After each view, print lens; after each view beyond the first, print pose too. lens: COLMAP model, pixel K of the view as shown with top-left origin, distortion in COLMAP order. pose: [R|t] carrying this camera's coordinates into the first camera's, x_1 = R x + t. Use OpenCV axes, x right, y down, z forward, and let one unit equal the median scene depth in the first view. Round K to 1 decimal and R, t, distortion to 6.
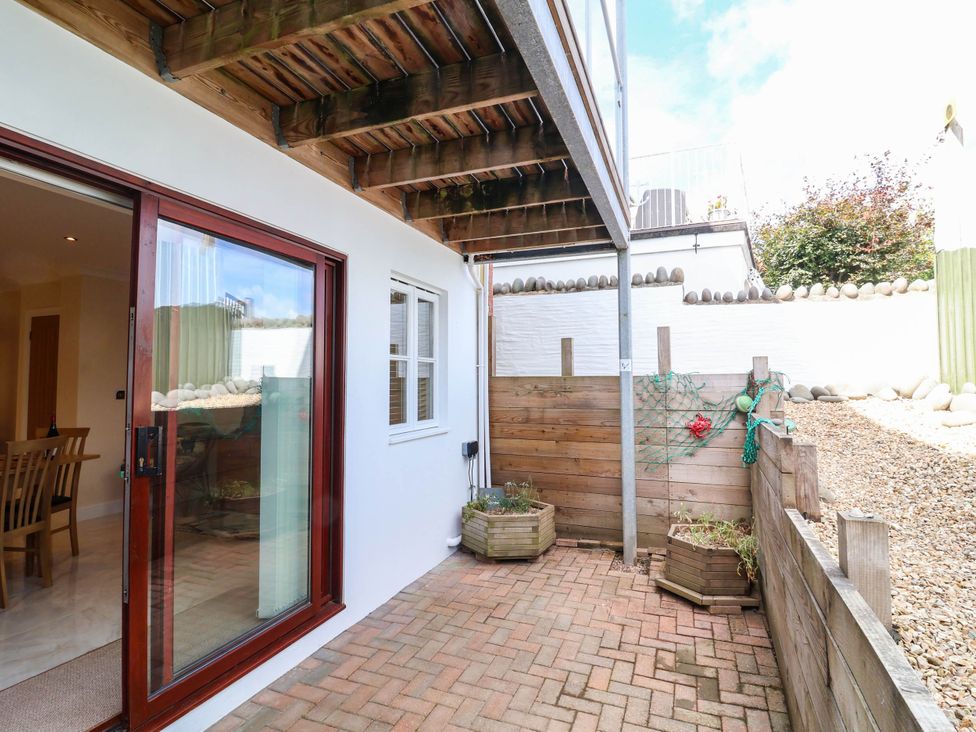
lens RADIAL K [[503.9, 0, 496.6], [0, 503.9, 362.1], [0, 0, 1]] dist [-0.004372, -0.011099]
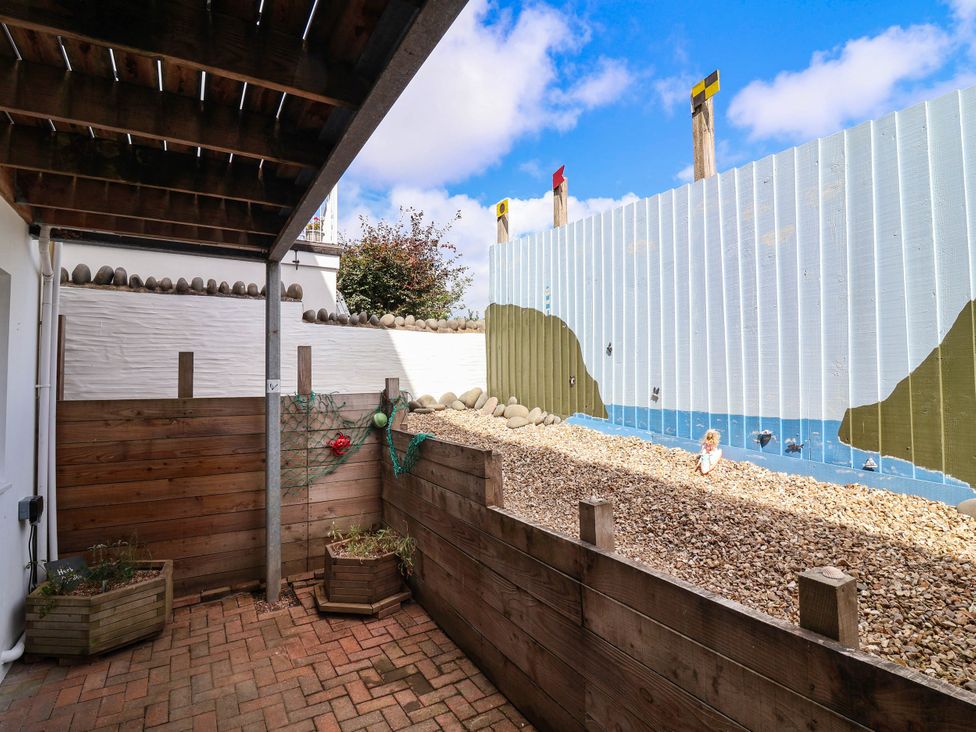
lens RADIAL K [[503.9, 0, 495.0], [0, 503.9, 361.0], [0, 0, 1]] dist [-0.004372, -0.011099]
pose [[0.621143, 0.028982, 0.783161, -0.217438], [-0.015201, 0.999574, -0.024935, -0.022861], [-0.783550, 0.003584, 0.621319, 0.102791]]
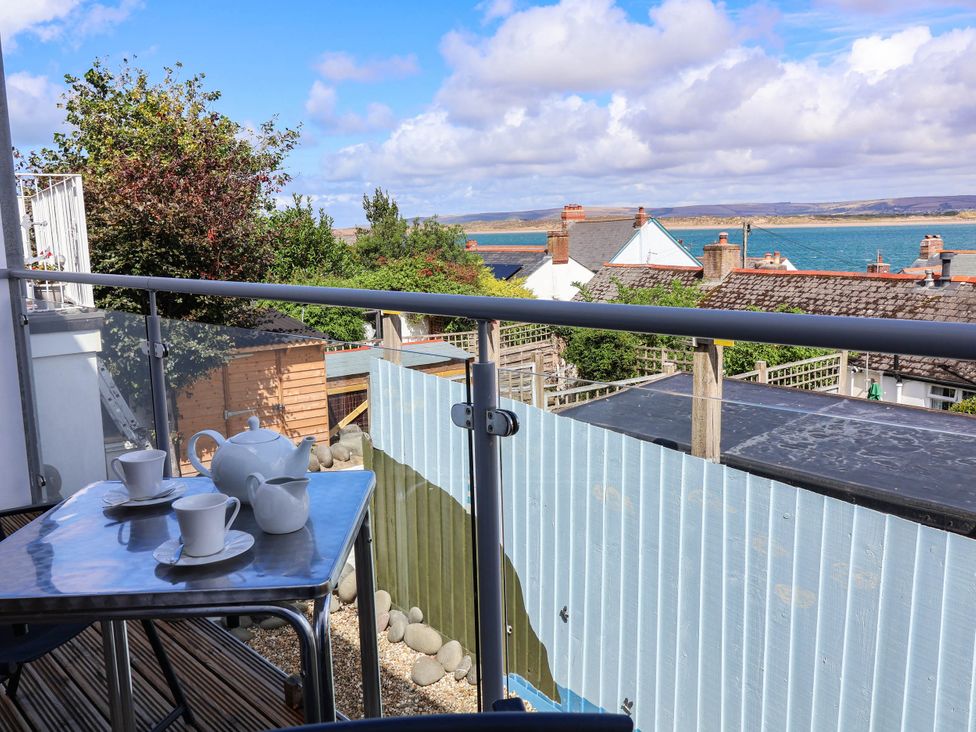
lens RADIAL K [[858.4, 0, 492.2], [0, 858.4, 370.8], [0, 0, 1]] dist [0.010577, 0.009189]
pose [[0.472004, -0.134372, 0.871296, -0.333442], [-0.011508, 0.987293, 0.158495, -0.589537], [-0.881521, -0.084837, 0.464459, 0.109056]]
